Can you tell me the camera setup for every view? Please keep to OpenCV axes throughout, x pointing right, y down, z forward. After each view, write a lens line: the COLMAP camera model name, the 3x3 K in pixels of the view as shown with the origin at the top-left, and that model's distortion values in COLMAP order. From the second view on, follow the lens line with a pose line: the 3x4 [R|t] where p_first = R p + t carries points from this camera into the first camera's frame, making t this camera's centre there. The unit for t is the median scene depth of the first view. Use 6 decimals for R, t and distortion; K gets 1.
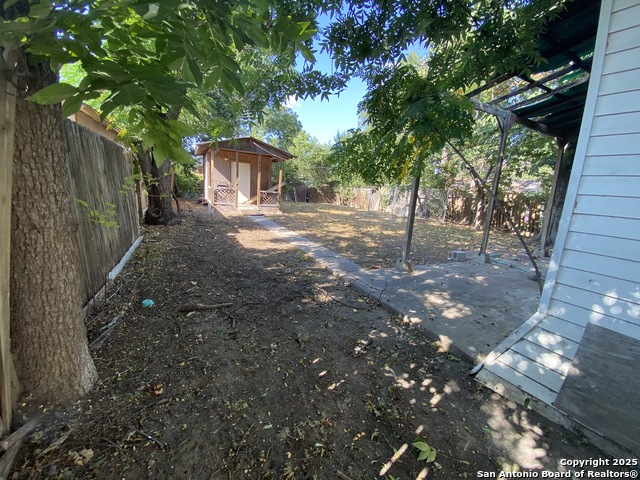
lens RADIAL K [[257.7, 0, 318.6], [0, 257.7, 237.8], [0, 0, 1]] dist [0.031537, -0.028864]
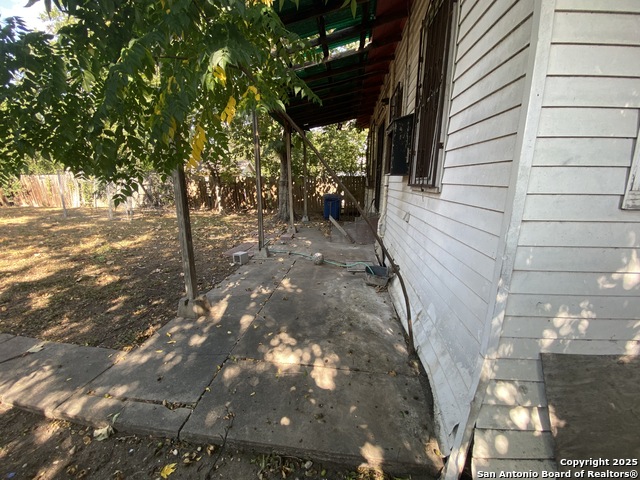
lens RADIAL K [[259.4, 0, 320.0], [0, 259.4, 240.0], [0, 0, 1]] dist [0.001306, -0.009218]
pose [[0.551297, -0.249070, 0.796263, 0.042209], [0.187601, 0.966966, 0.172579, -0.098526], [-0.812944, 0.054237, 0.579811, 0.381479]]
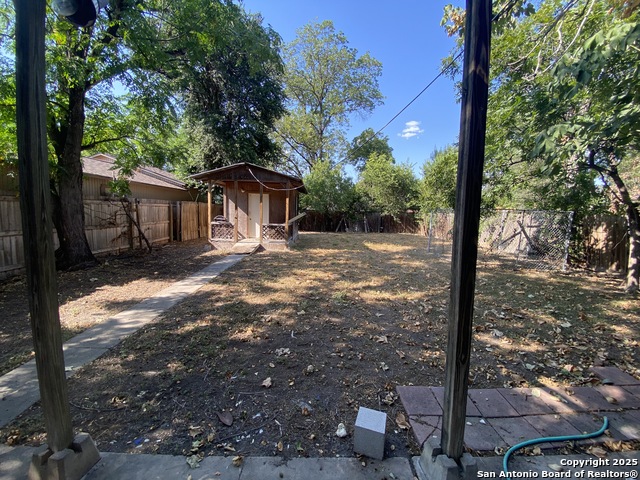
lens RADIAL K [[257.7, 0, 318.6], [0, 257.7, 237.8], [0, 0, 1]] dist [0.031537, -0.028864]
pose [[0.894475, -0.004528, -0.447096, 0.832112], [-0.042844, 0.994480, -0.095786, -0.168895], [0.445061, 0.104833, 0.889343, 0.849326]]
